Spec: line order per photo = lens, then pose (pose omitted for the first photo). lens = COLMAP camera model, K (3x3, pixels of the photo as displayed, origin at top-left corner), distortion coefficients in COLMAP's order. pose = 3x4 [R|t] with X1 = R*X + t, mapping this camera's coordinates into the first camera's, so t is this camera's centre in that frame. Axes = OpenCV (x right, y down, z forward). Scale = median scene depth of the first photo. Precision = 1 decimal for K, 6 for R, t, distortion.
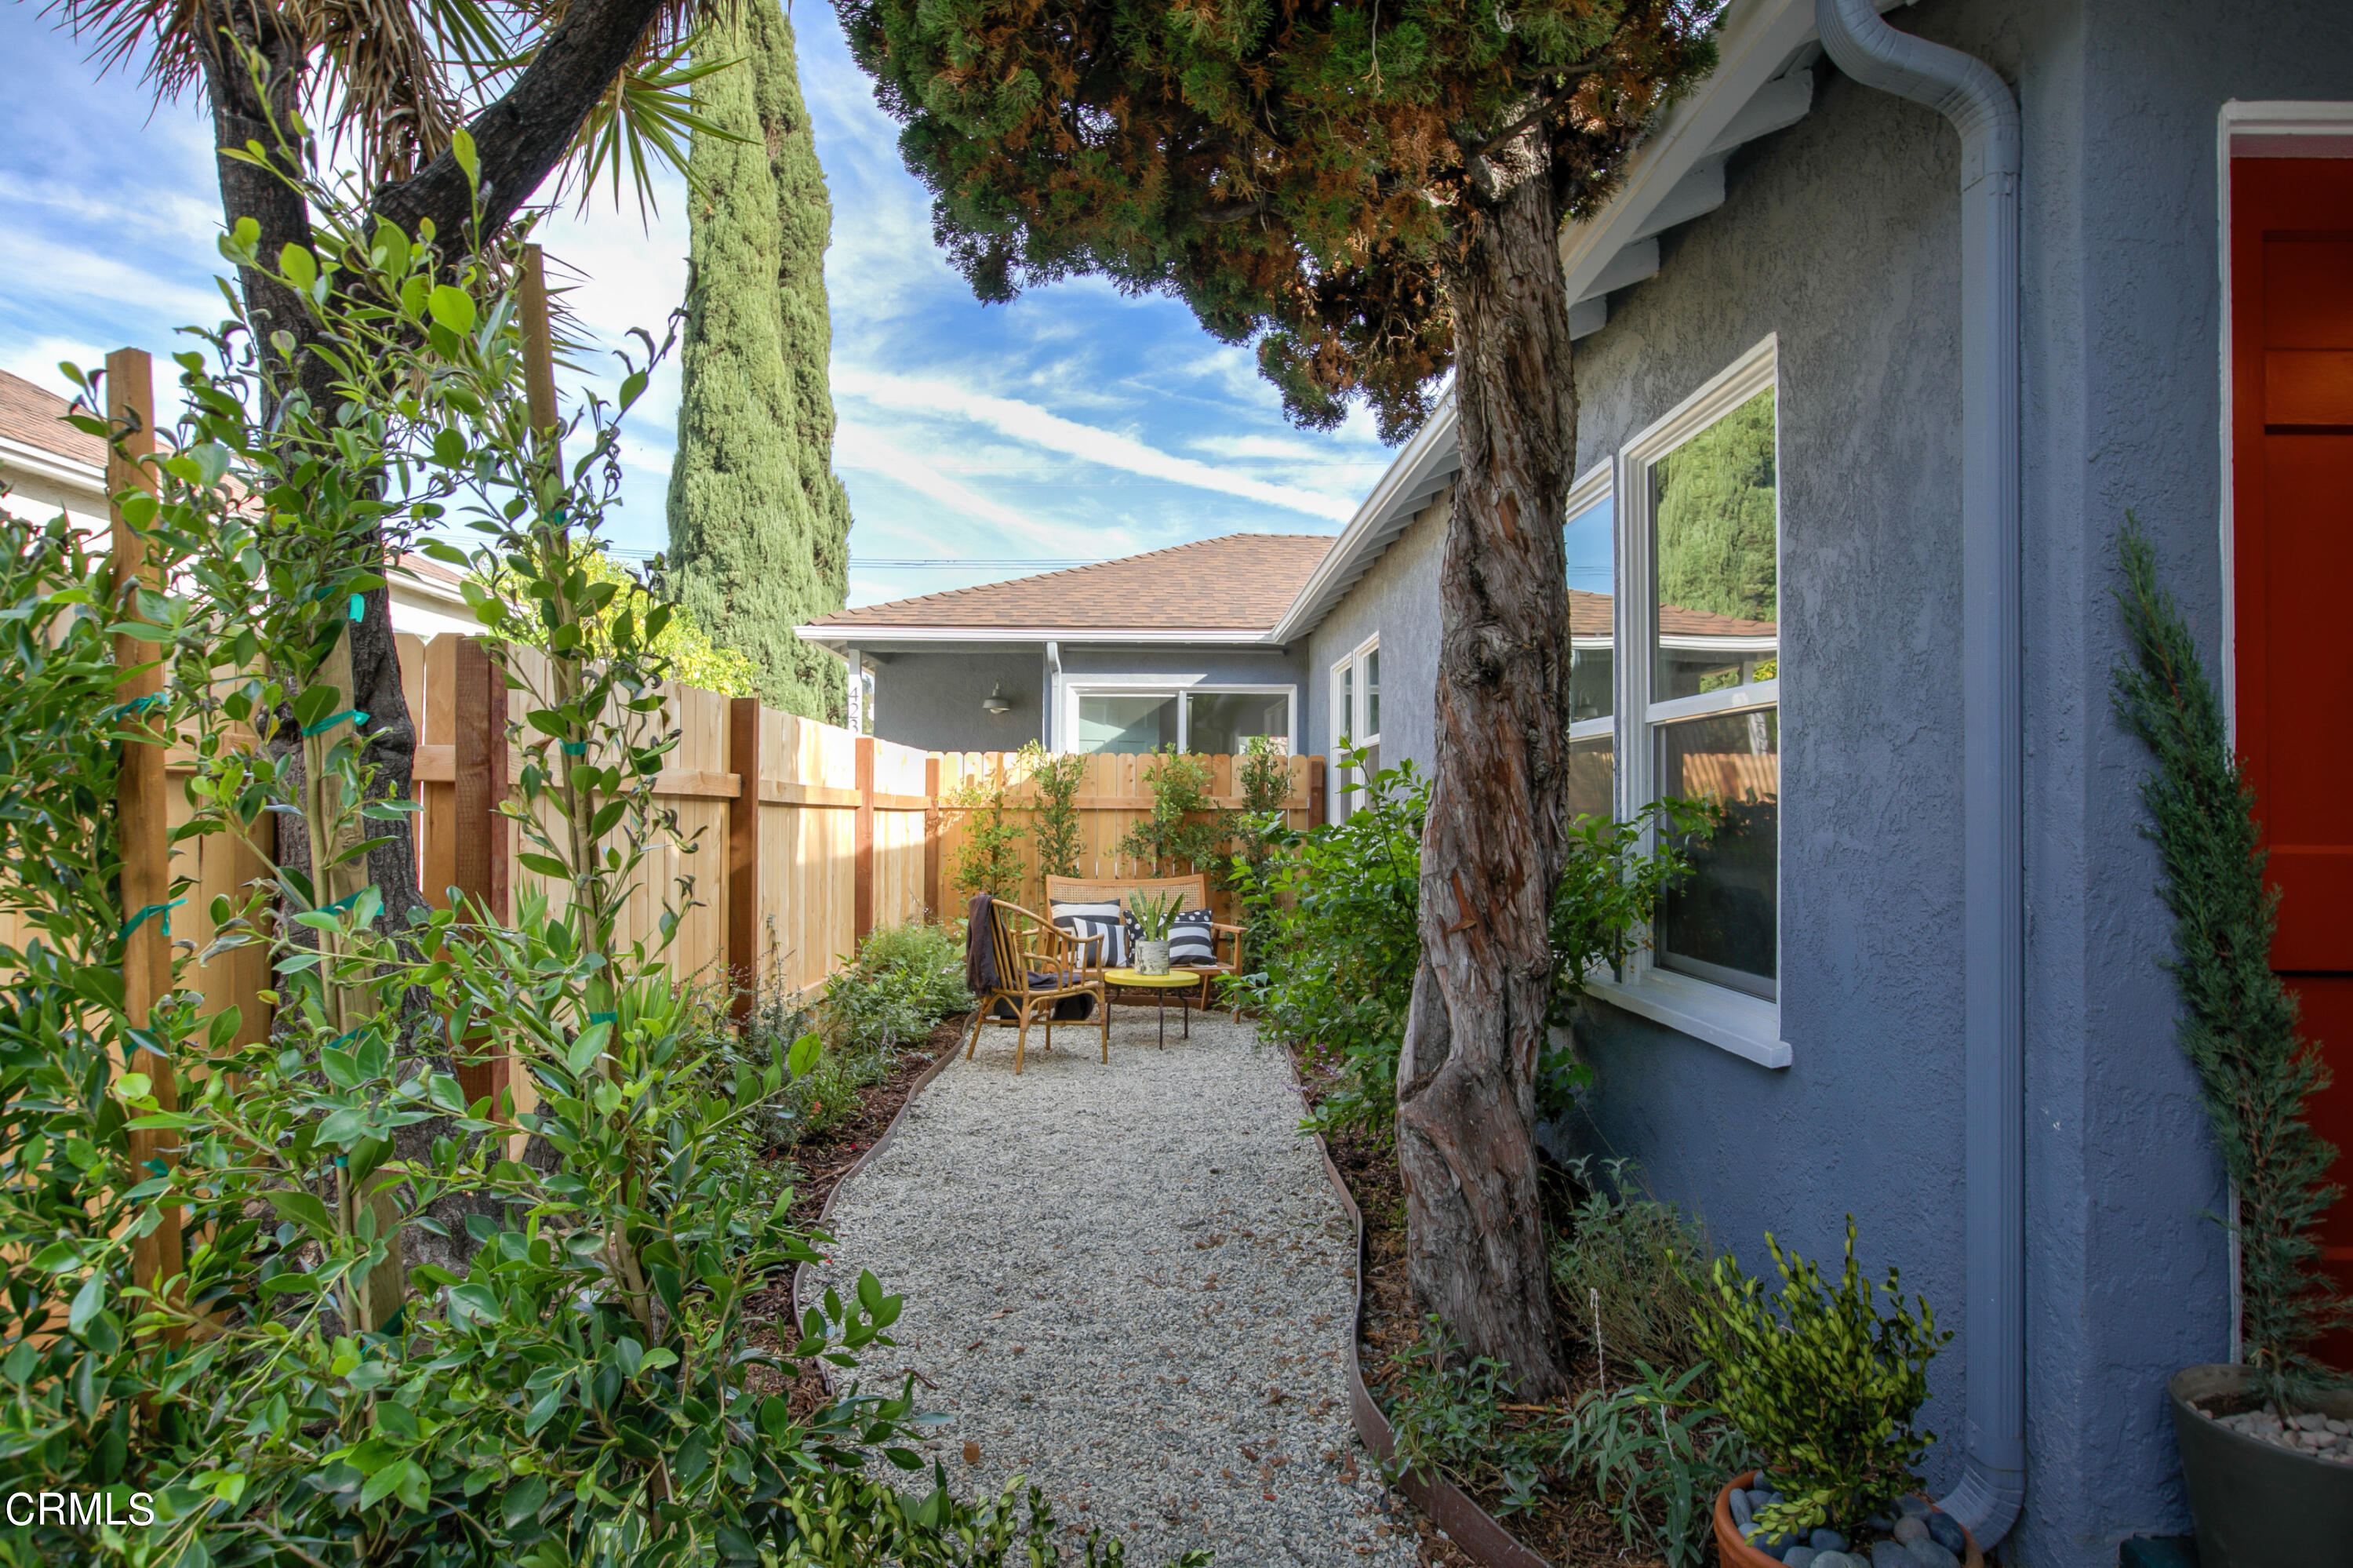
lens RADIAL K [[1330.3, 0, 1129.0], [0, 1330.3, 775.5], [0, 0, 1]] dist [-0.055925, 0.035385]
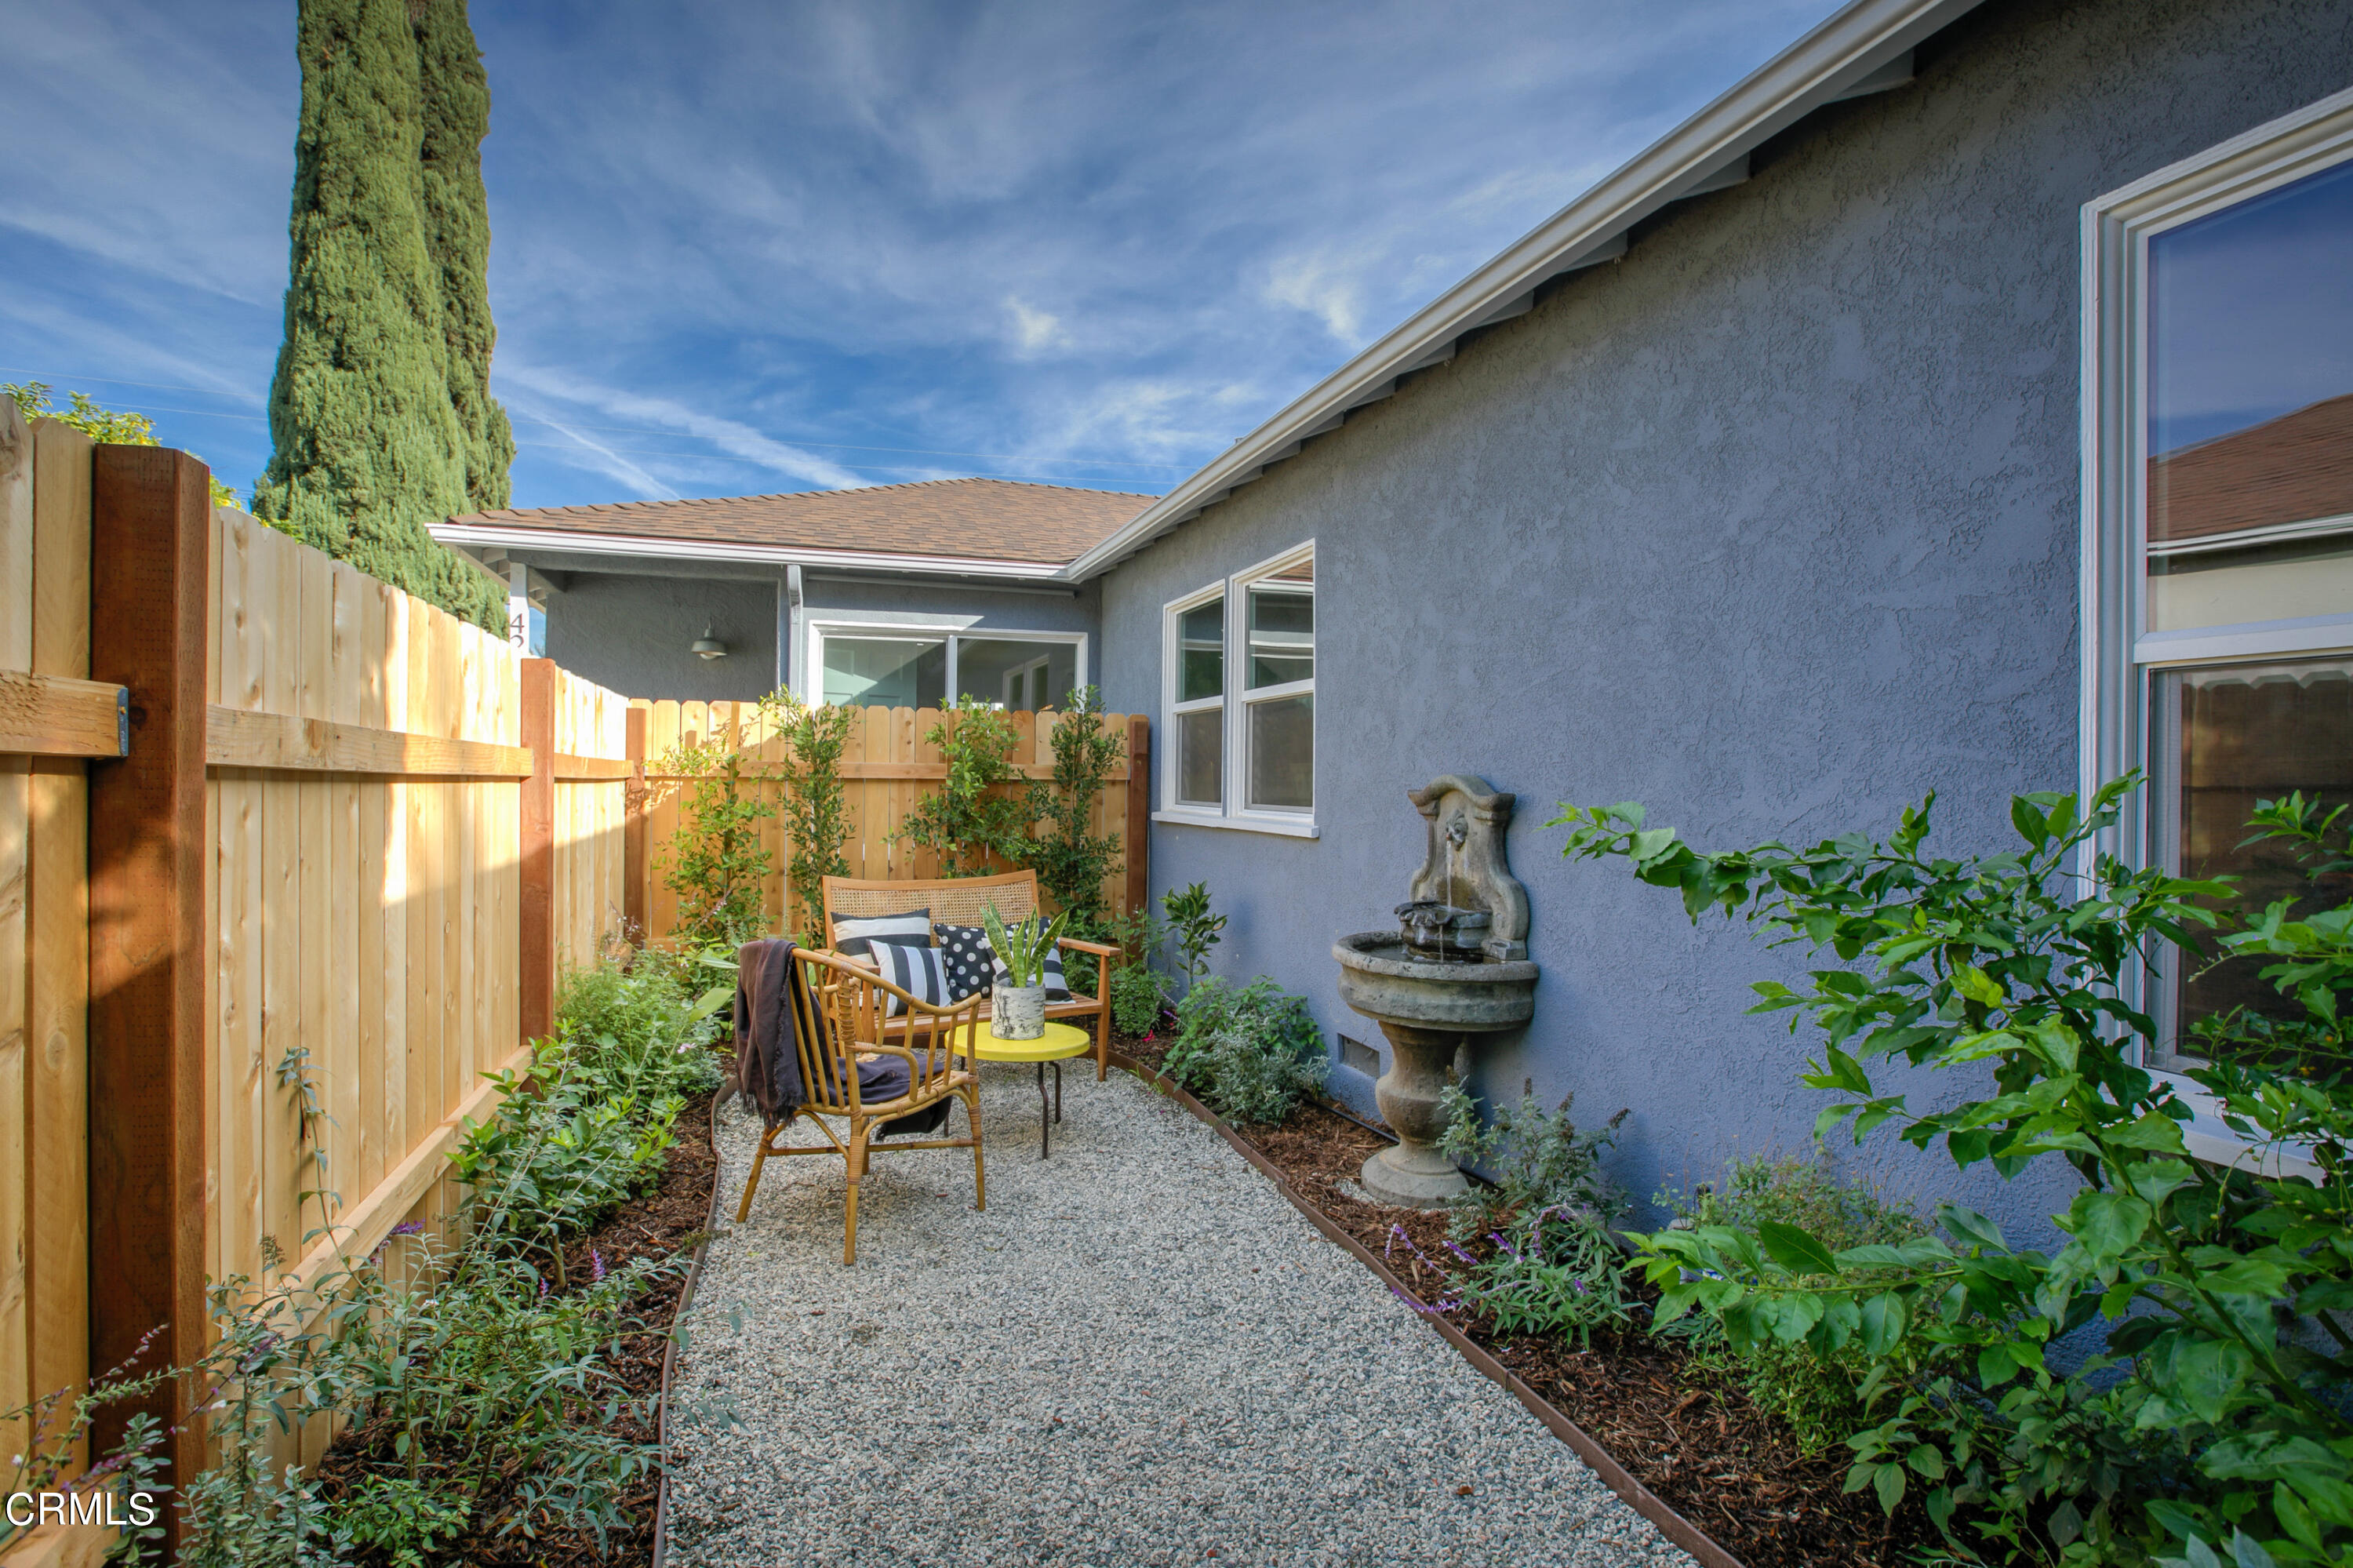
lens RADIAL K [[1103.2, 0, 1077.7], [0, 1103.2, 766.0], [0, 0, 1]] dist [-0.026236, 0.014127]
pose [[0.963736, 0.007398, 0.266753, -0.204346], [-0.012187, 0.999793, 0.016305, 0.016308], [-0.266577, -0.018964, 0.963627, 0.972962]]
